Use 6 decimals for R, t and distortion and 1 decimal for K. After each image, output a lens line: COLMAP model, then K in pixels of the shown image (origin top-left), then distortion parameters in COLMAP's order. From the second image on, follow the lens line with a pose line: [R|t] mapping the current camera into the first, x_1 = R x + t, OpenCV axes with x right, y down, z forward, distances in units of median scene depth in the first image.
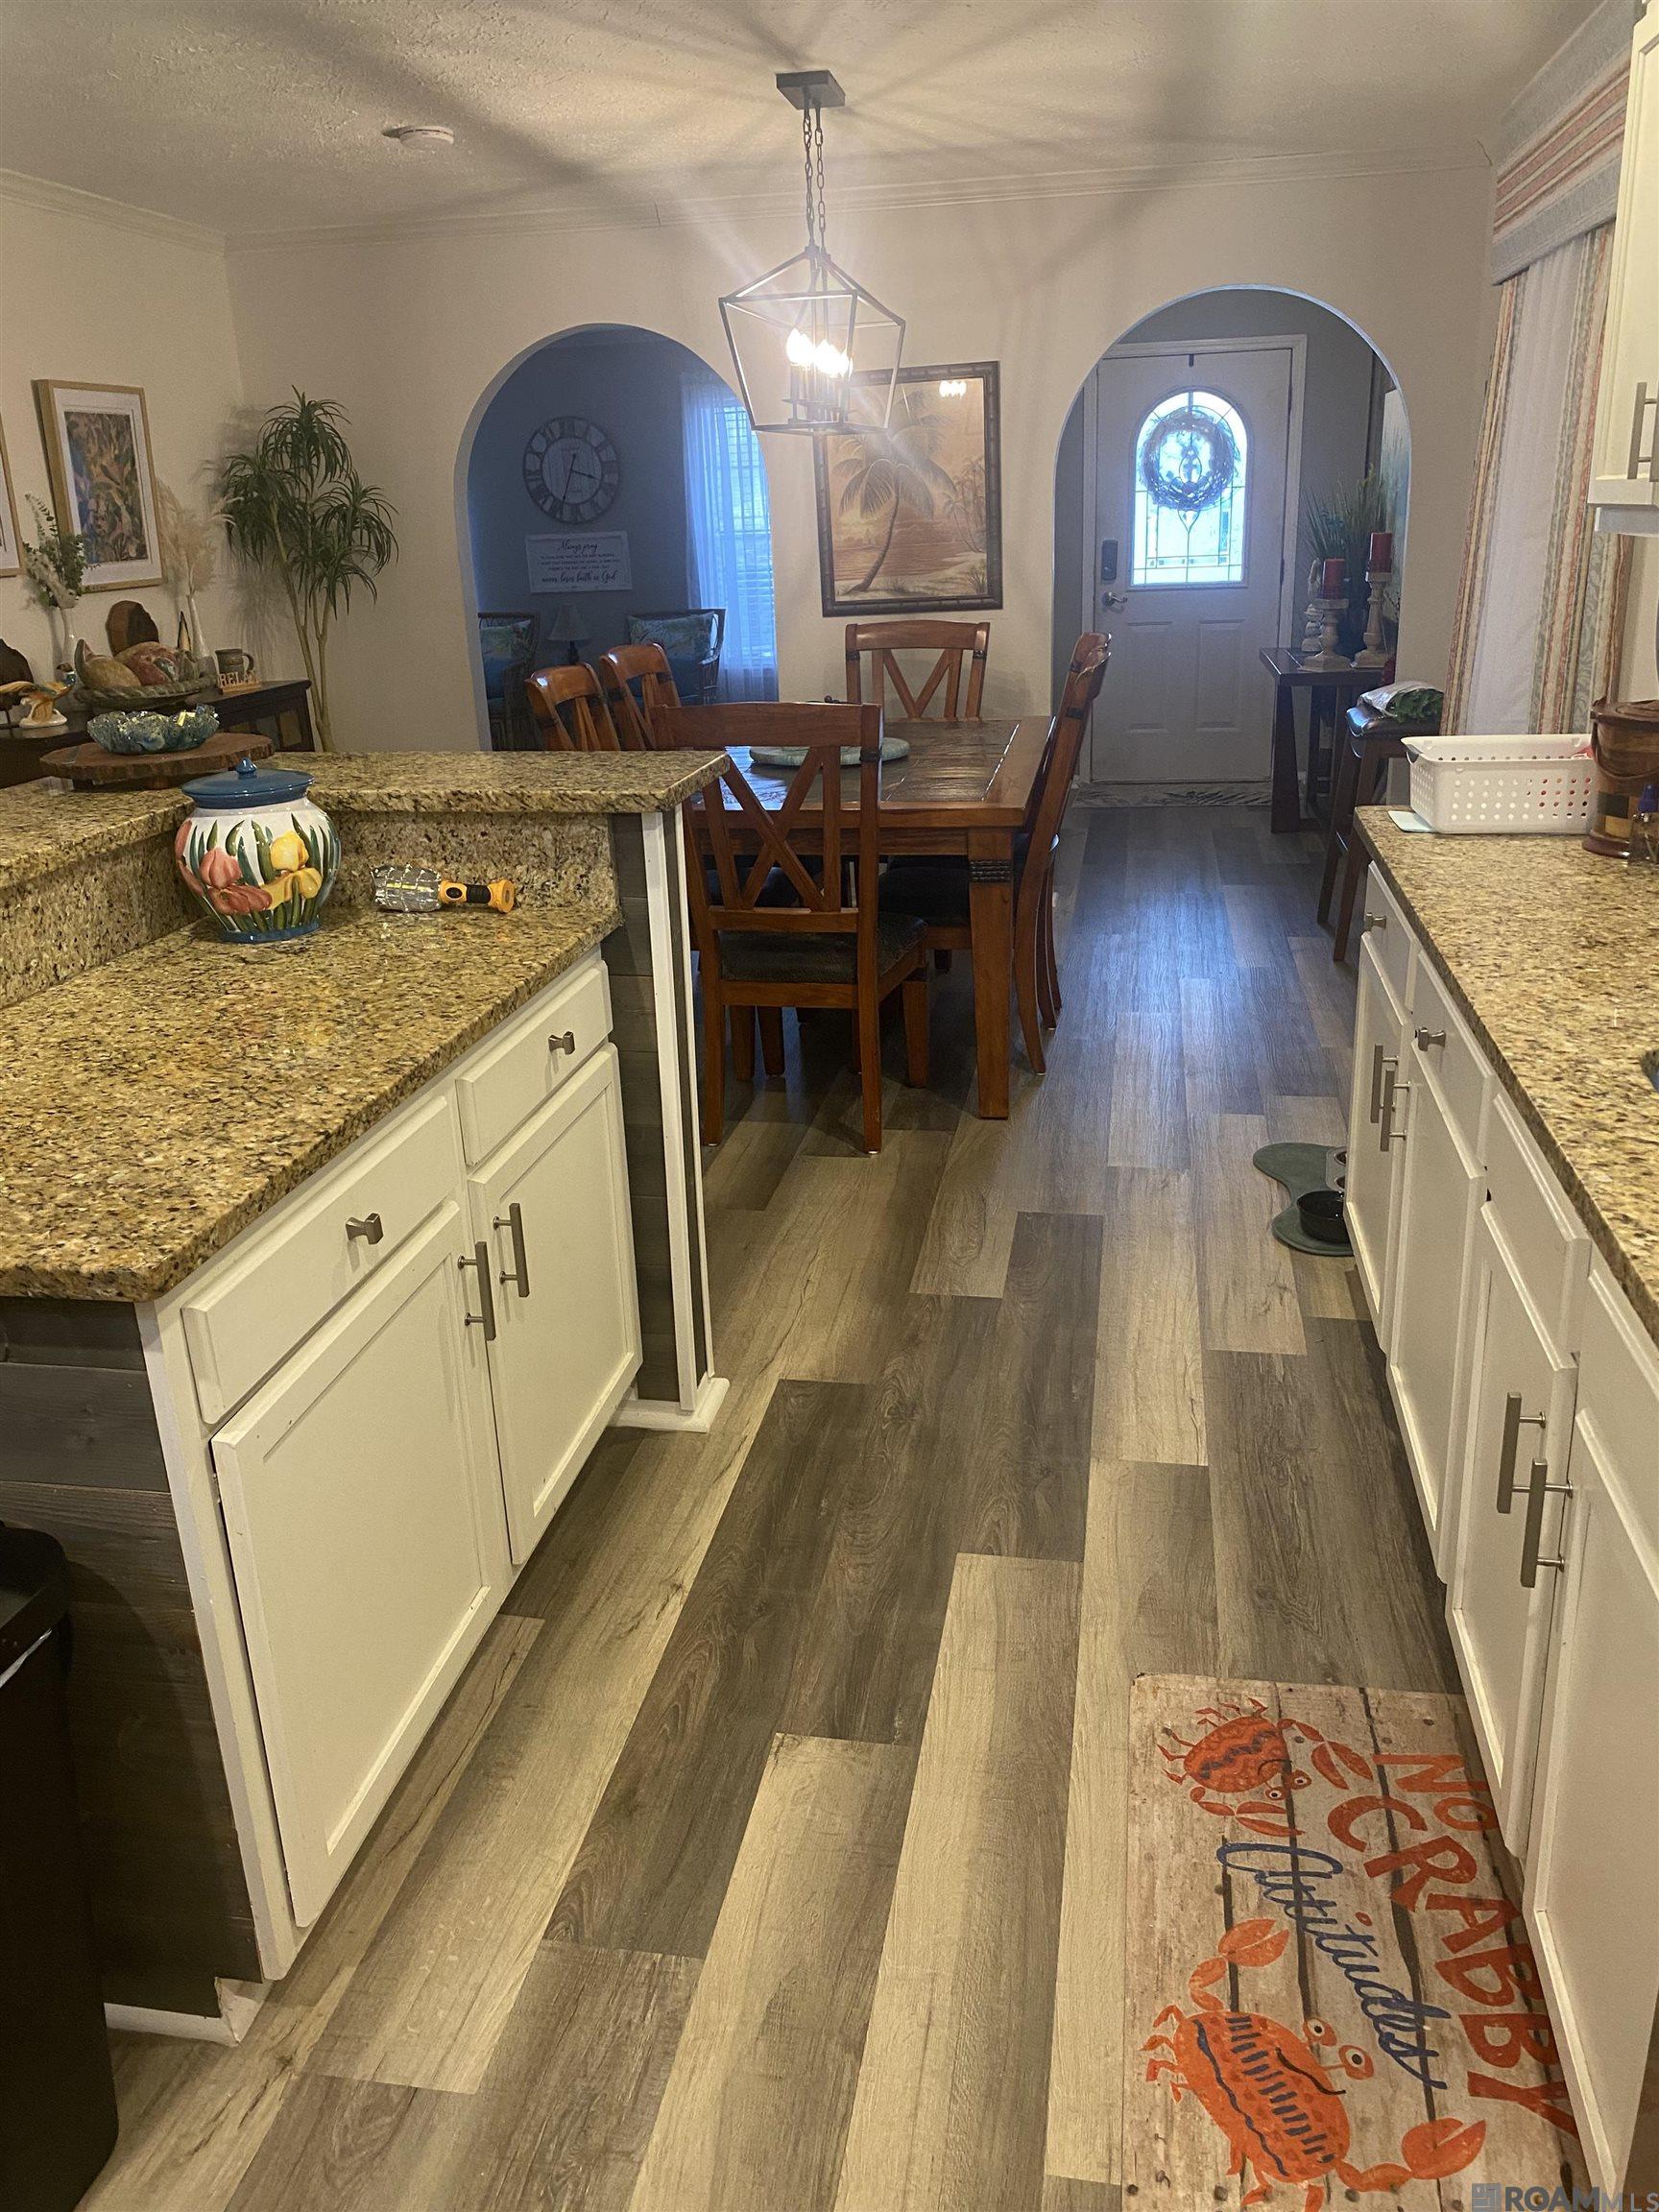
lens RADIAL K [[1668.1, 0, 827.3], [0, 1668.1, 1074.1], [0, 0, 1]] dist [0.021302, -0.017073]
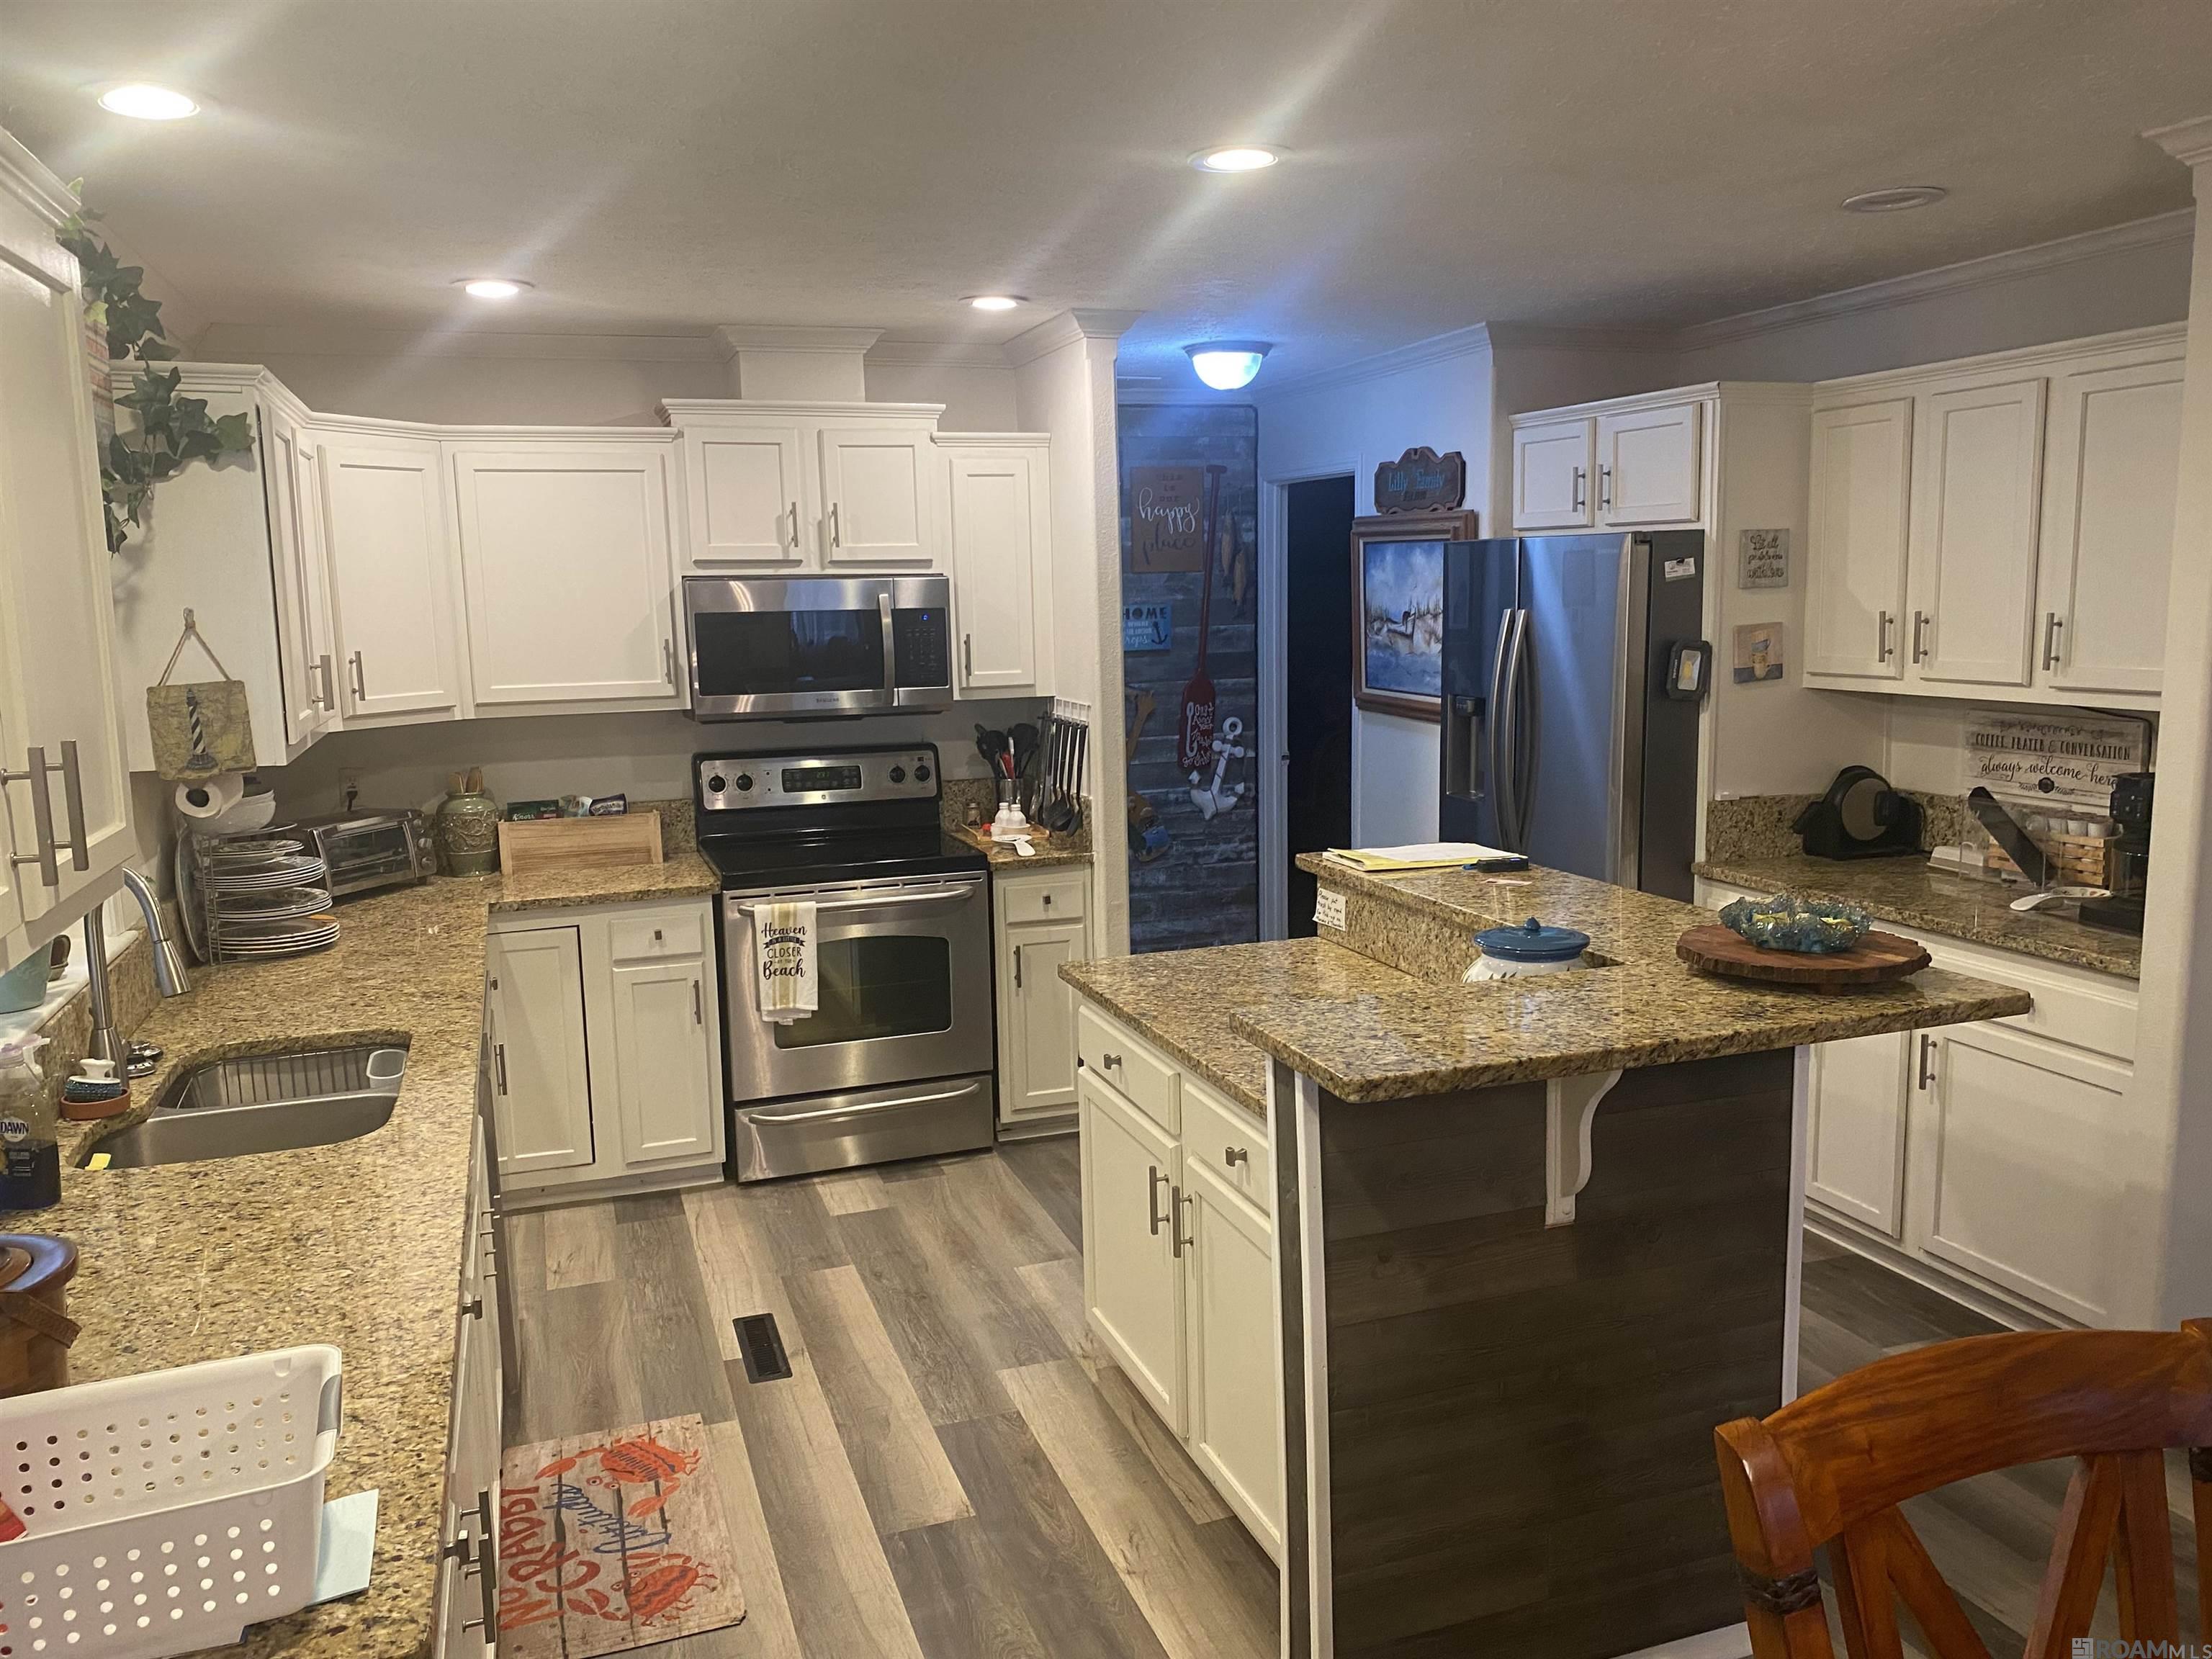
lens RADIAL K [[1668.1, 0, 1098.8], [0, 1668.1, 838.8], [0, 0, 1]] dist [0.021302, -0.017073]
pose [[-0.868244, 0.136420, -0.477013, 0.577787], [-0.102958, 0.890981, 0.442212, -0.927455], [0.485337, 0.433061, -0.759544, 2.228765]]
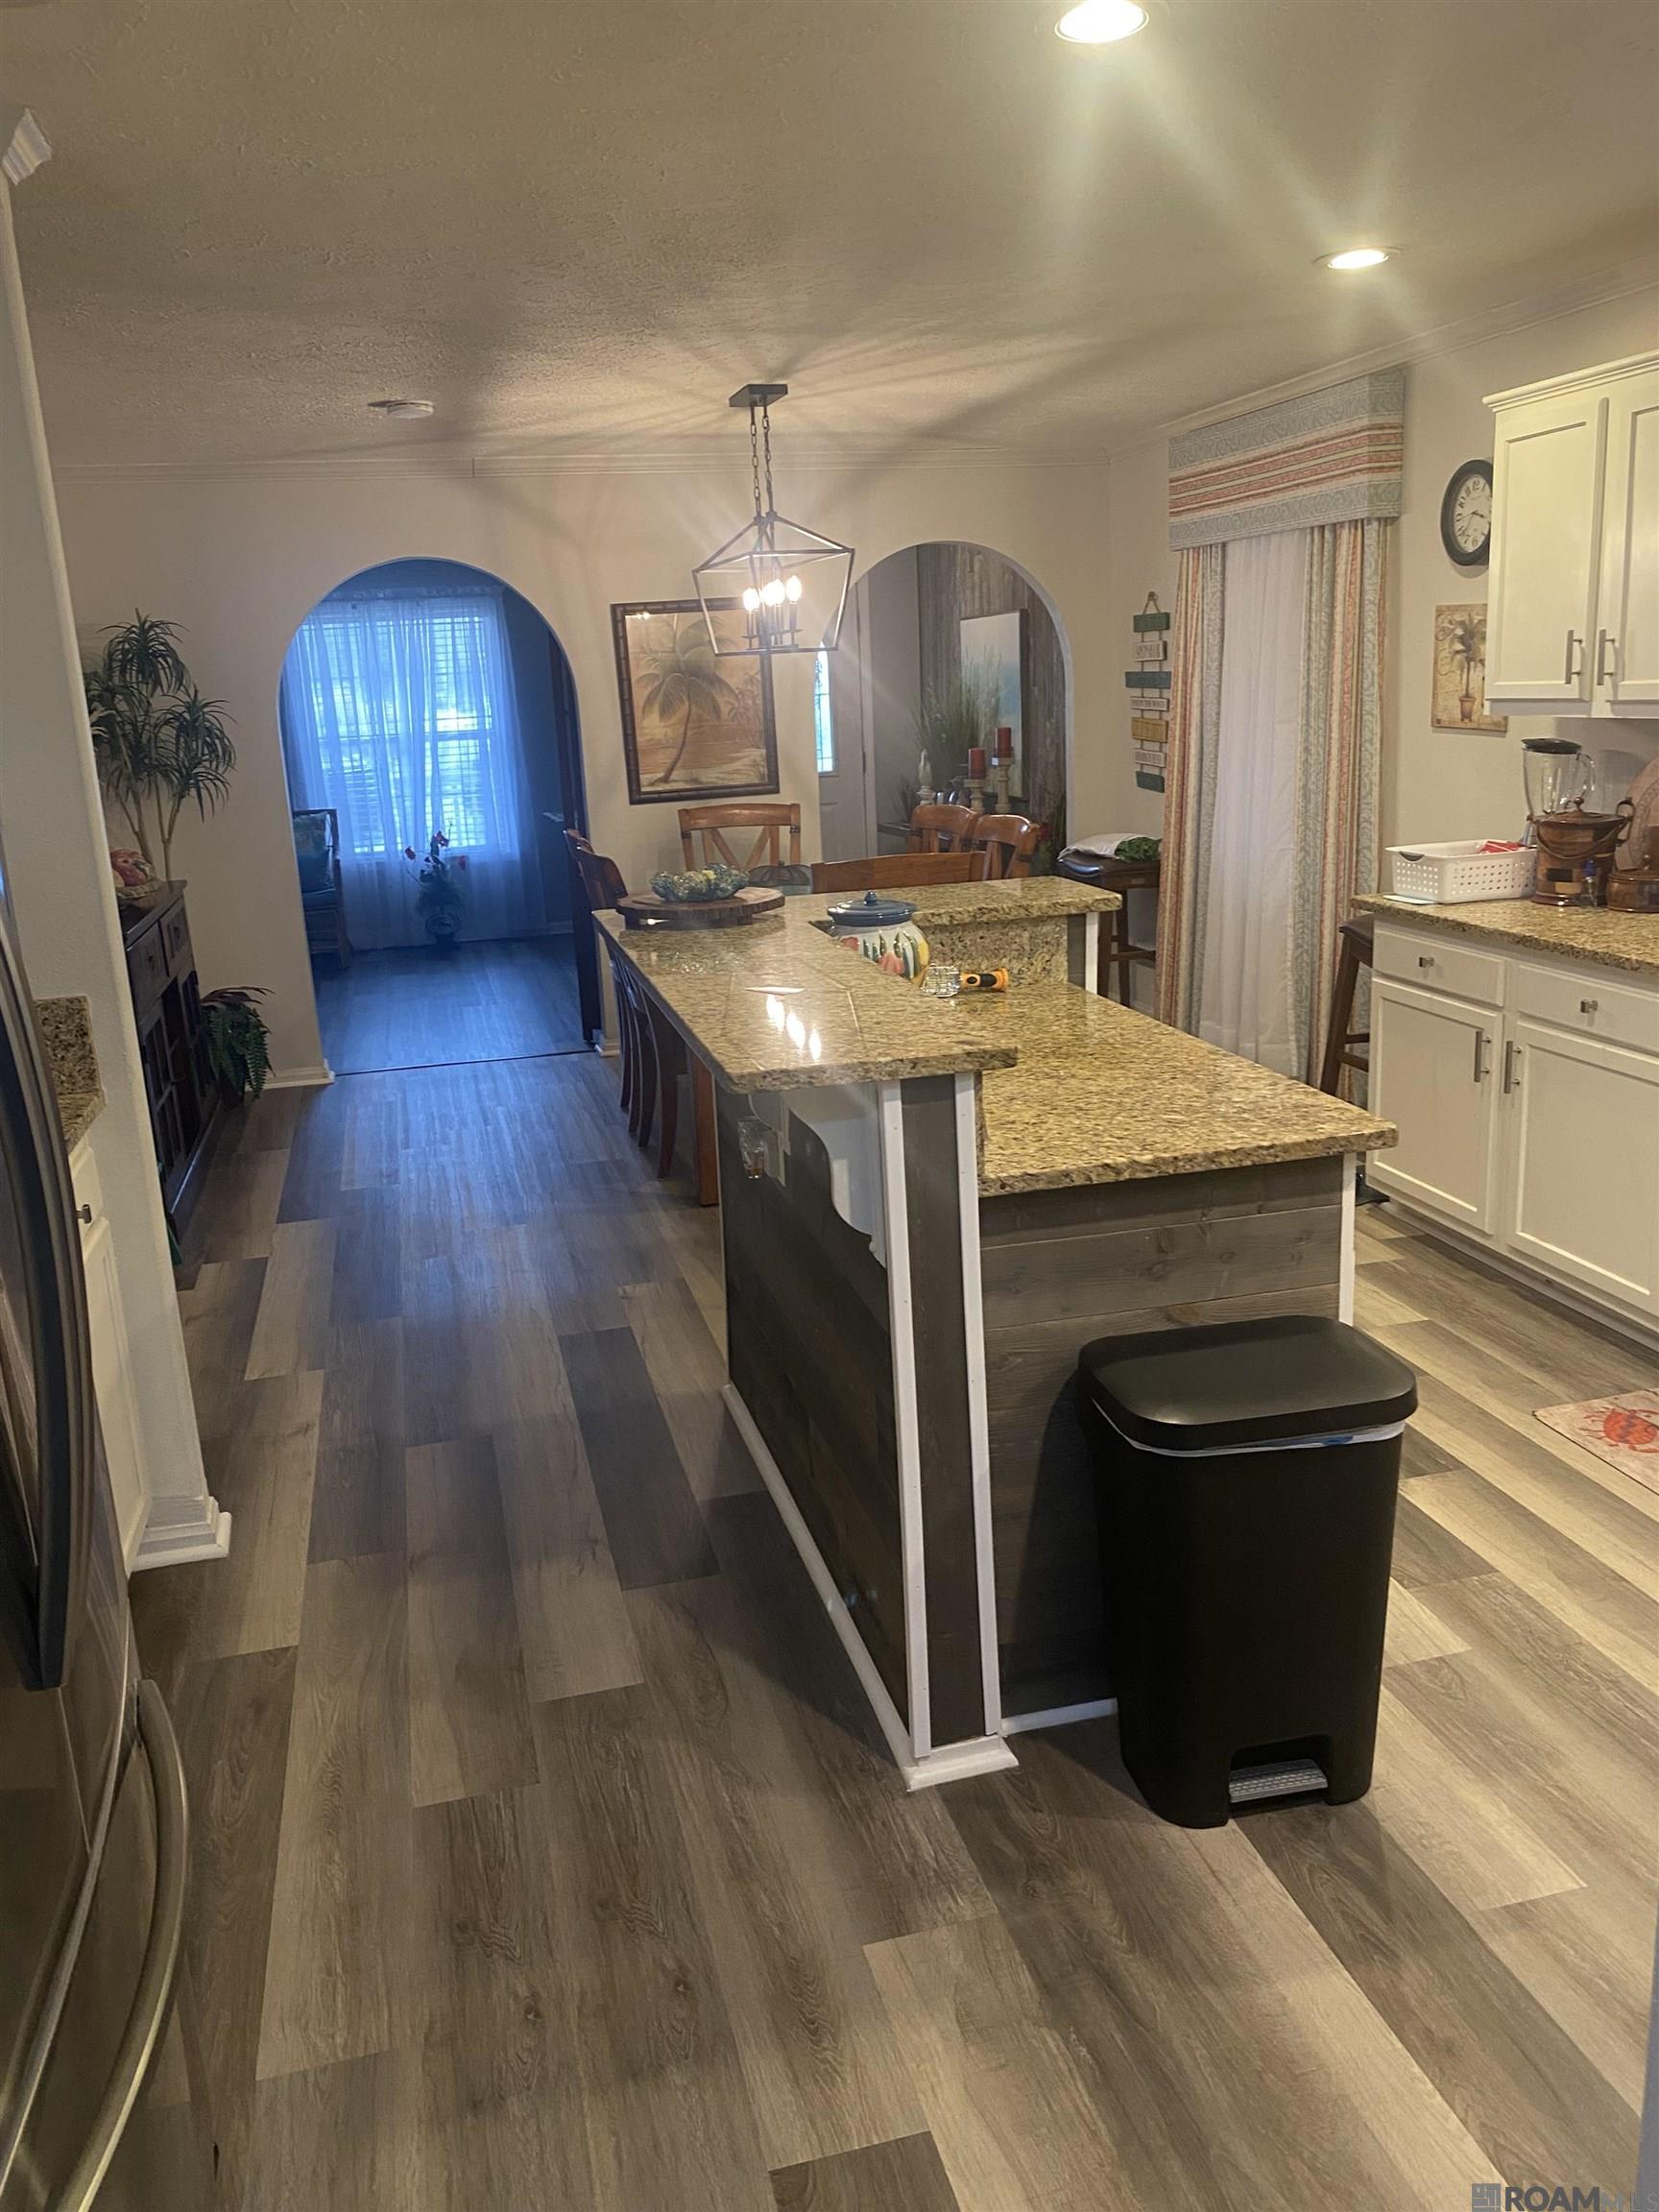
lens RADIAL K [[1668.1, 0, 819.6], [0, 1668.1, 1093.7], [0, 0, 1]] dist [0.021302, -0.017073]
pose [[0.909663, -0.104888, 0.401885, -0.373285], [0.145881, 0.986627, -0.072701, 0.027296], [-0.388885, 0.124761, 0.912800, -0.082455]]
